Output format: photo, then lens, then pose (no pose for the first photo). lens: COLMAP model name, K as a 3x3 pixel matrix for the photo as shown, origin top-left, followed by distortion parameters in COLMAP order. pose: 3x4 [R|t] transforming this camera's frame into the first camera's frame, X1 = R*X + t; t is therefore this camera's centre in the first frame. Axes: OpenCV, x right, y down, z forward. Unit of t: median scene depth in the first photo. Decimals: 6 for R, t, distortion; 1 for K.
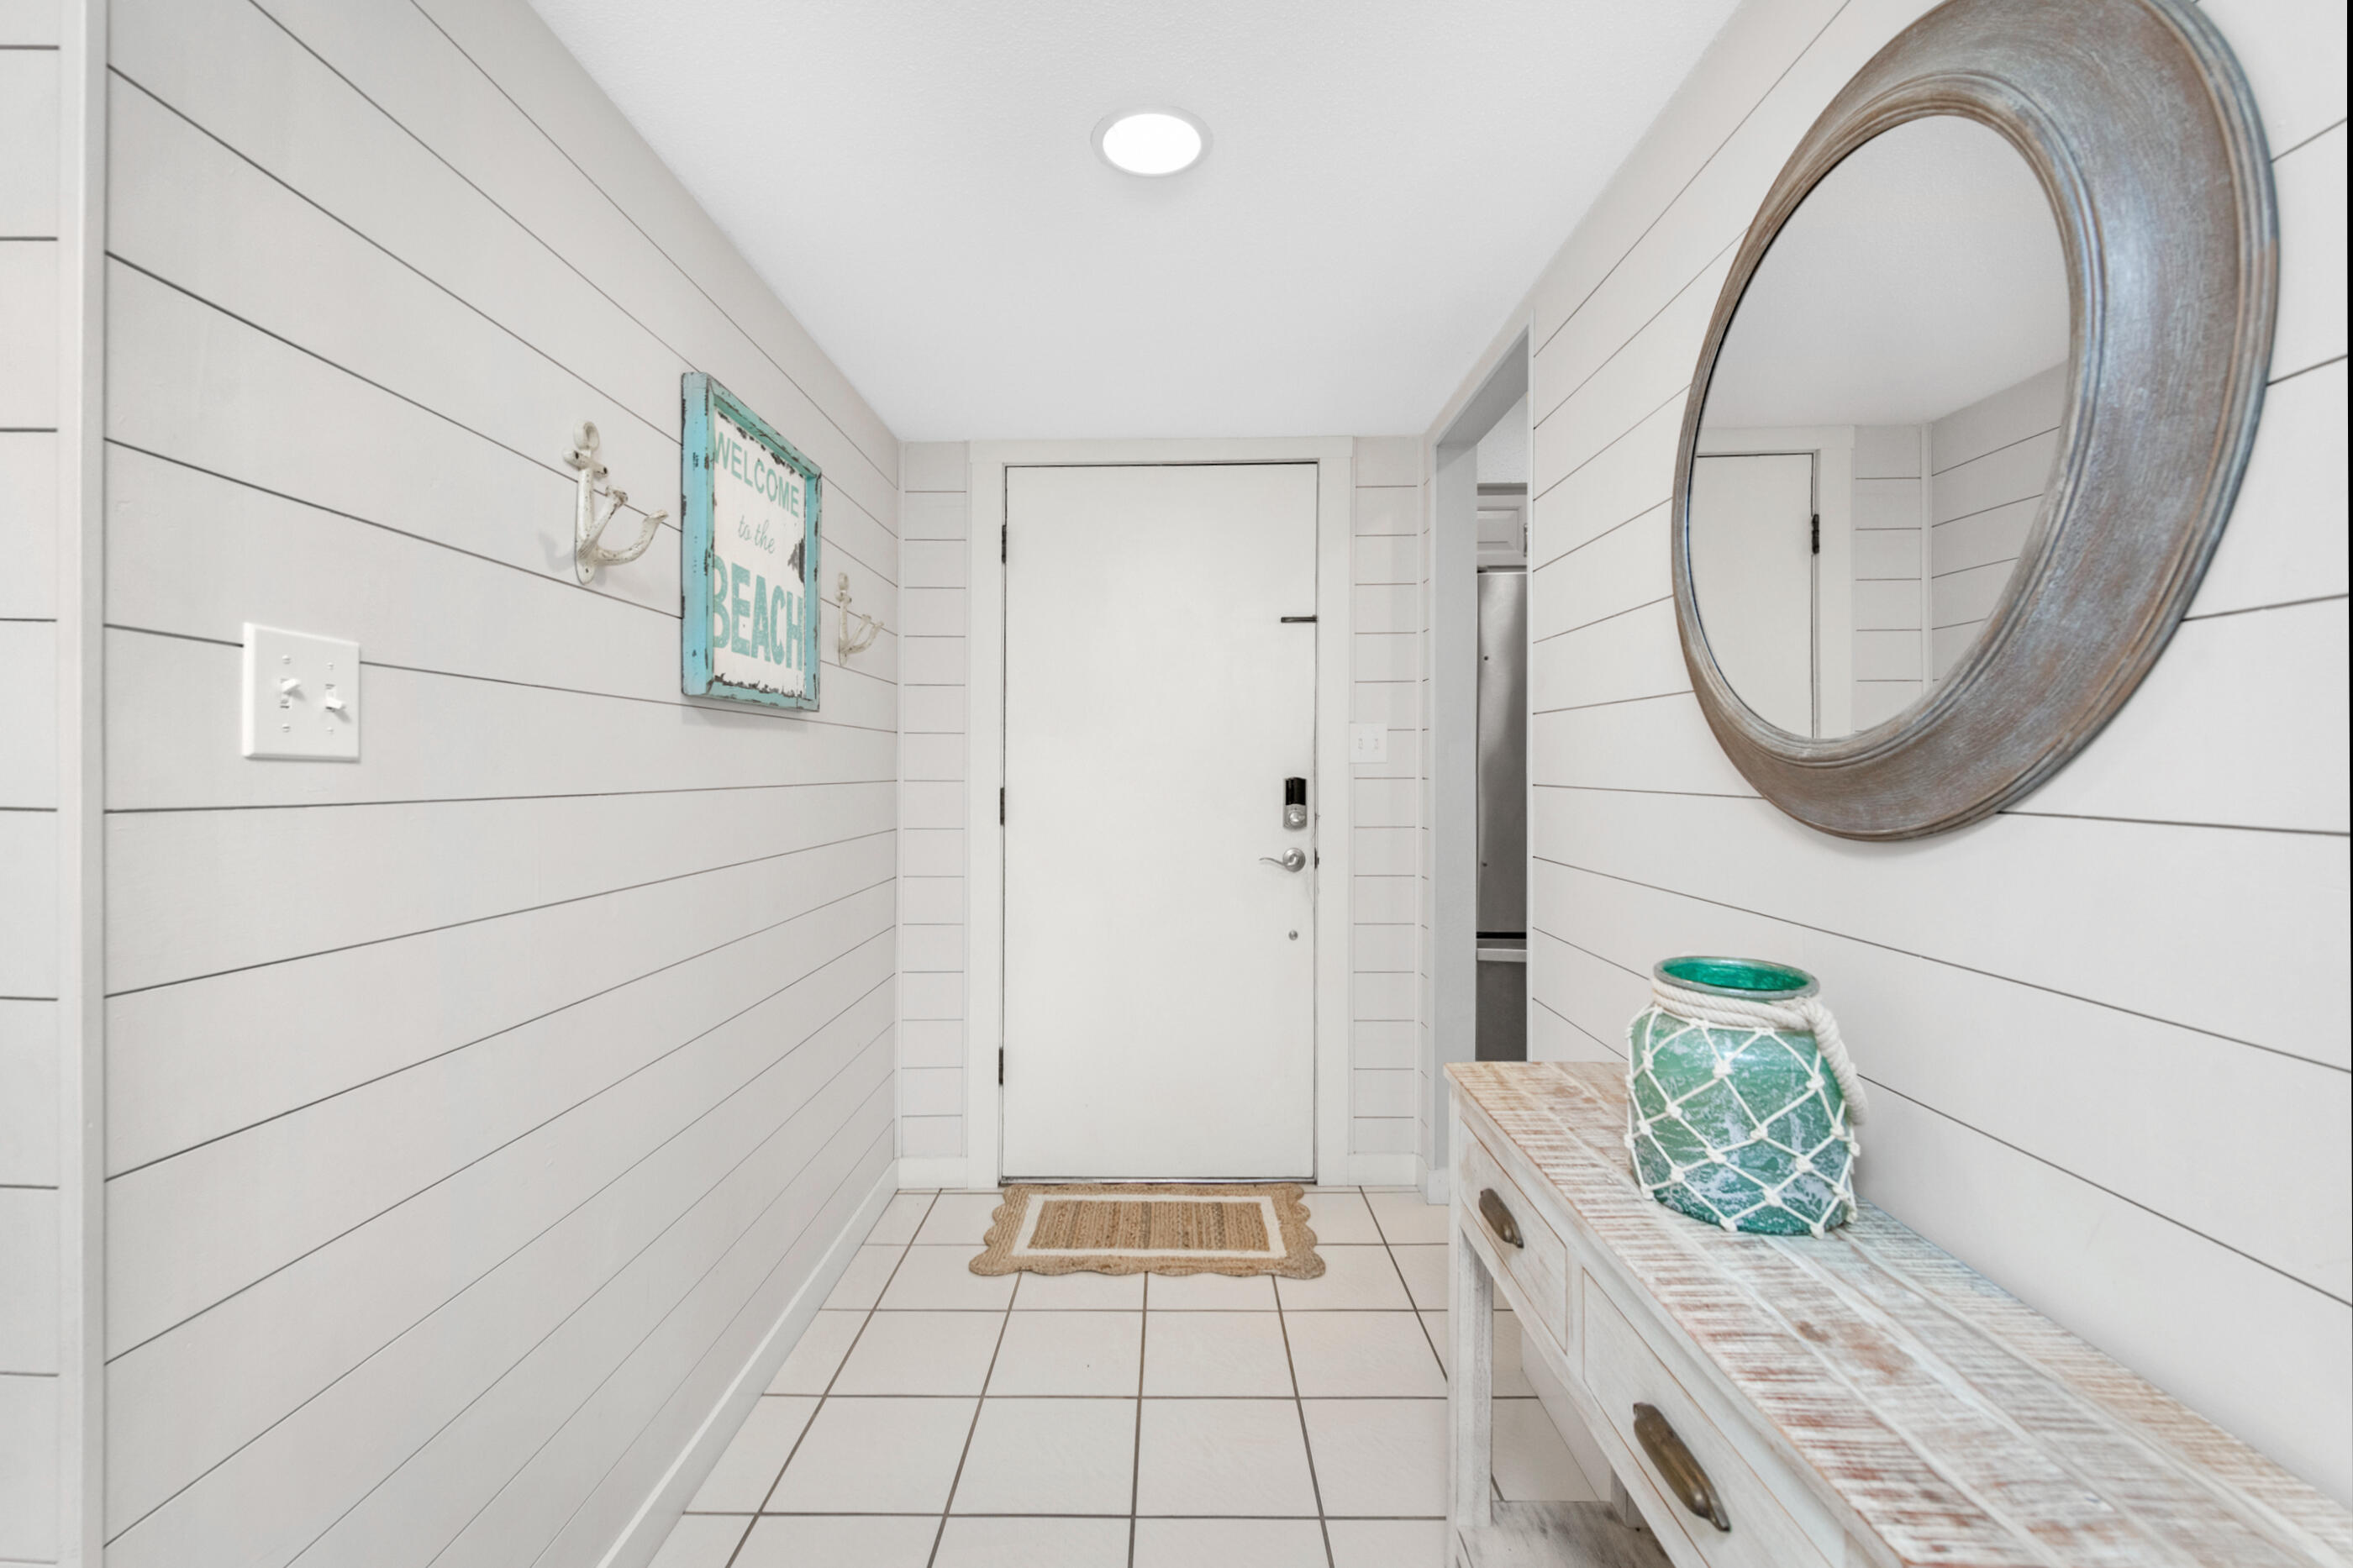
lens RADIAL K [[1034.0, 0, 1171.7], [0, 1034.0, 771.2], [0, 0, 1]] dist [0.000267, -0.010526]
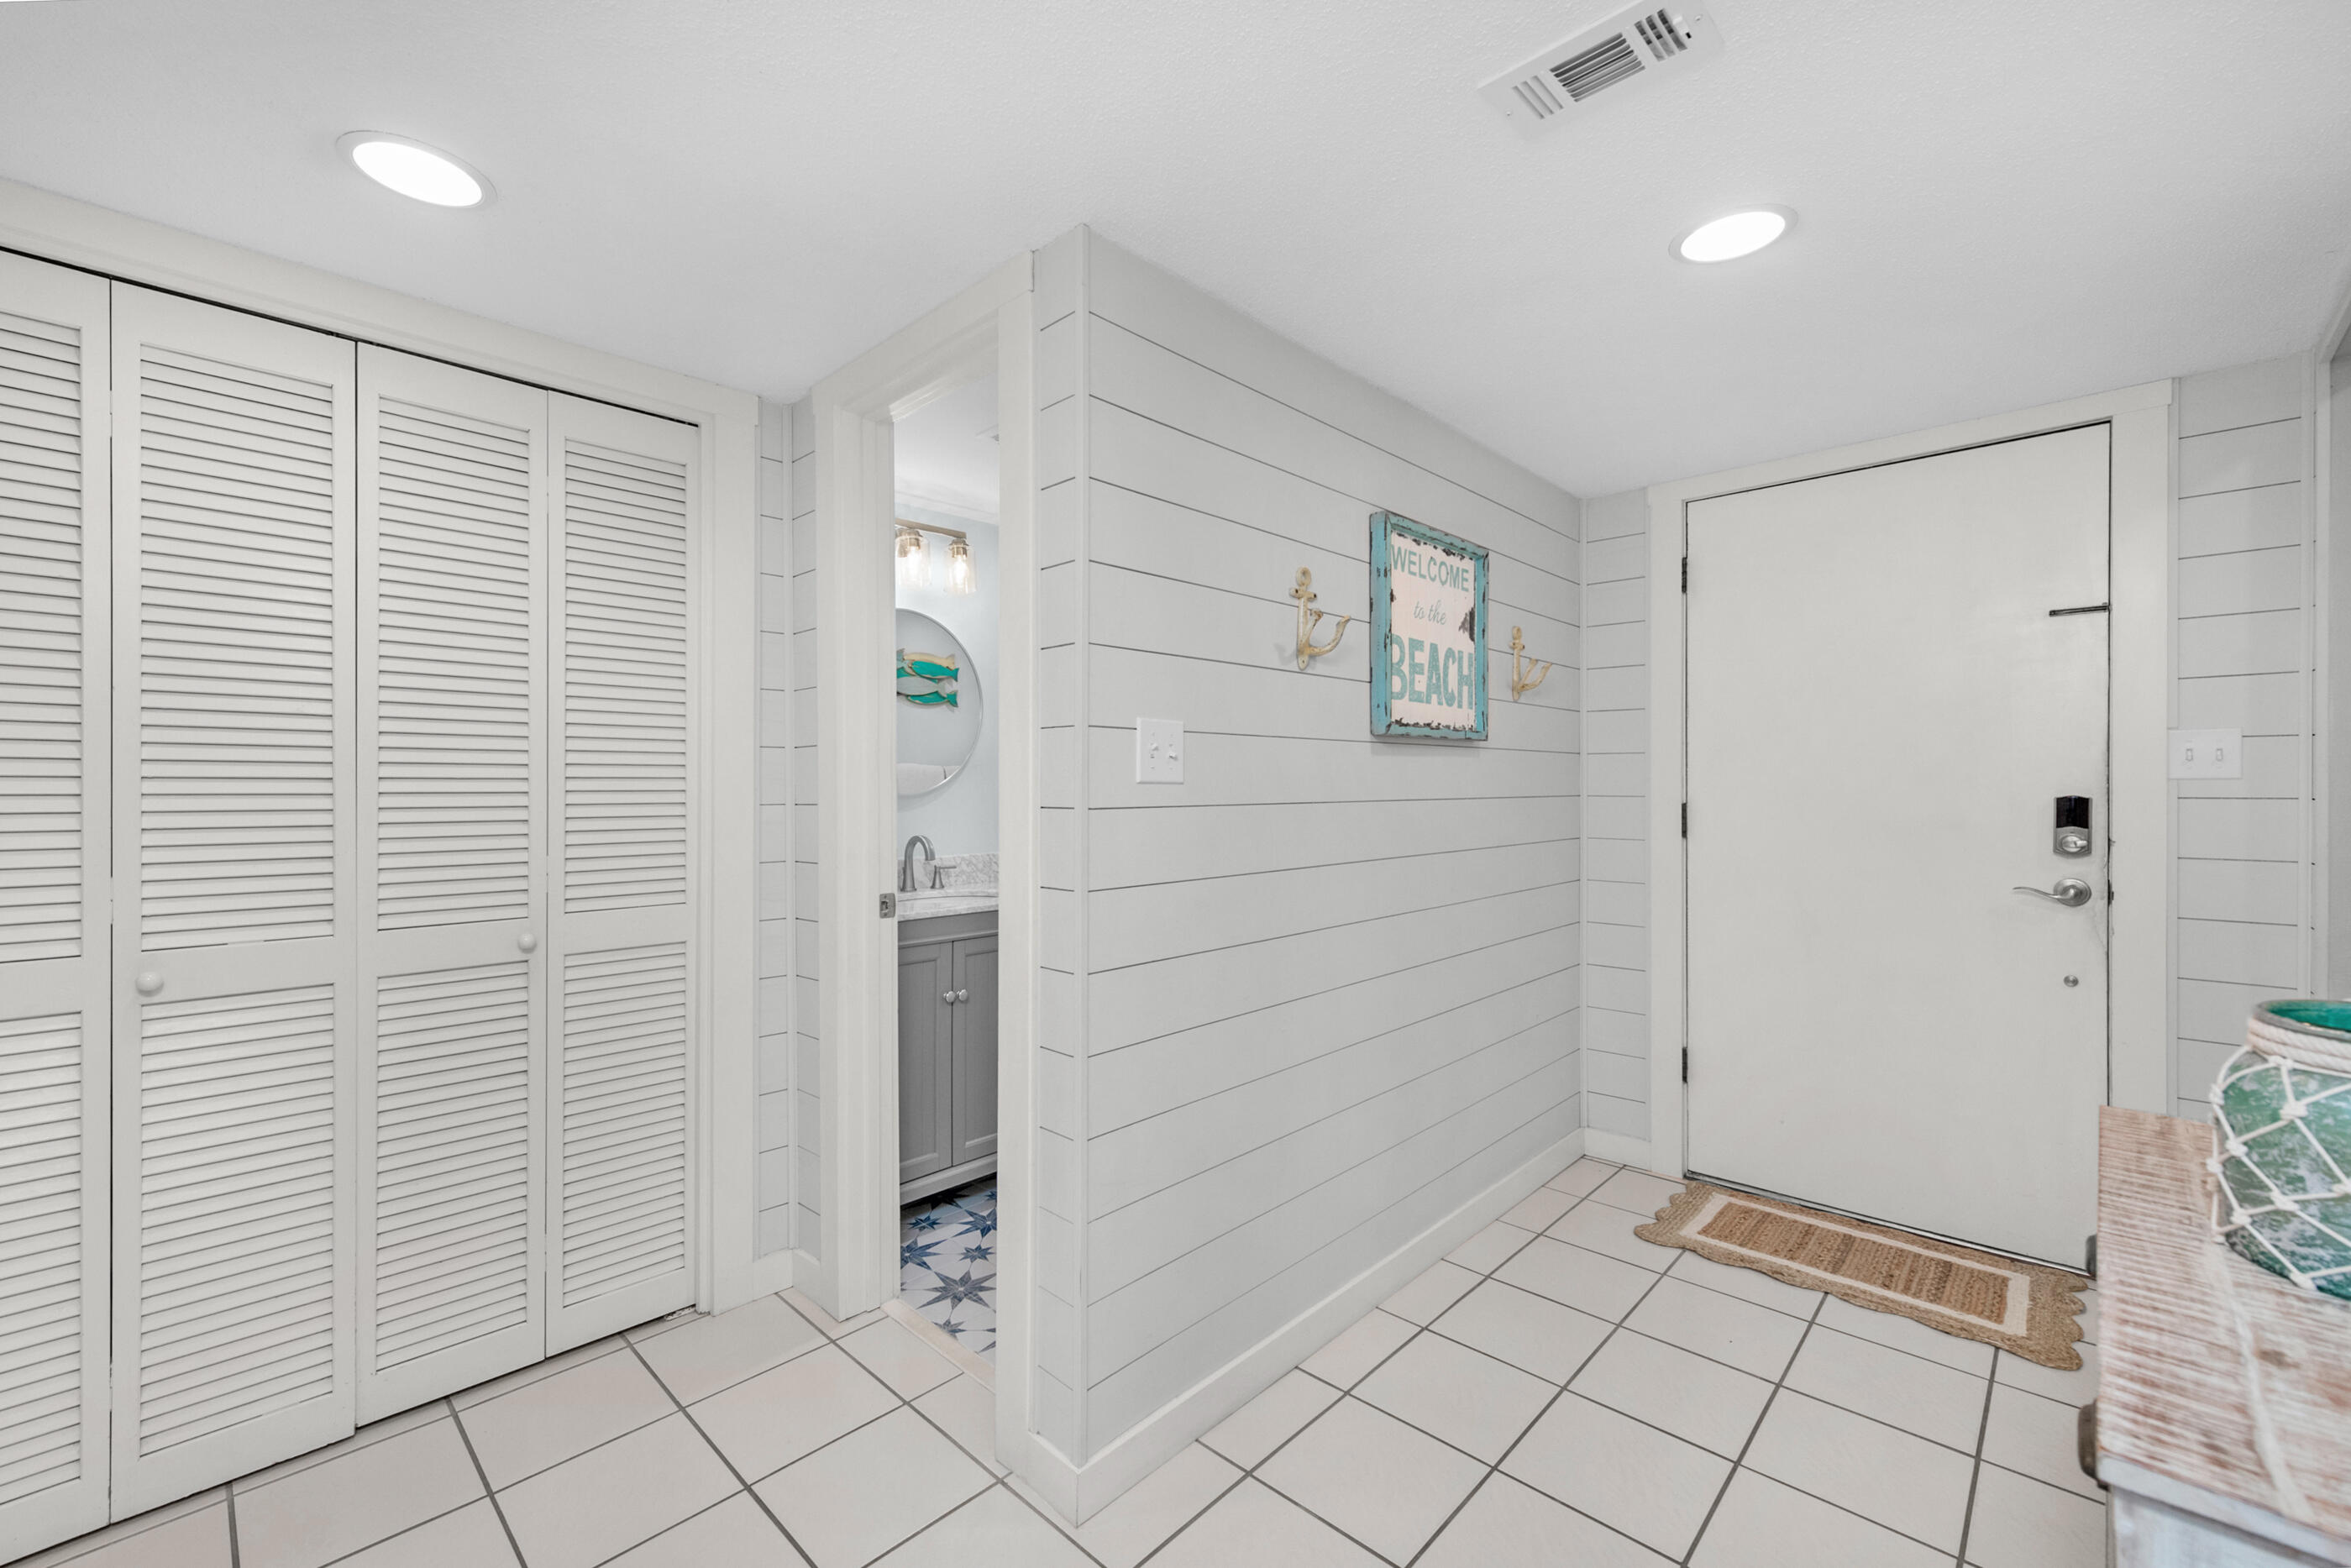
lens RADIAL K [[950.4, 0, 1168.9], [0, 950.4, 787.6], [0, 0, 1]] dist [0.000871, -0.000185]
pose [[0.742541, 0.001610, -0.669798, 0.193166], [-0.001647, 0.999998, 0.000578, 0.000201], [0.669798, 0.000674, 0.742543, -0.167508]]
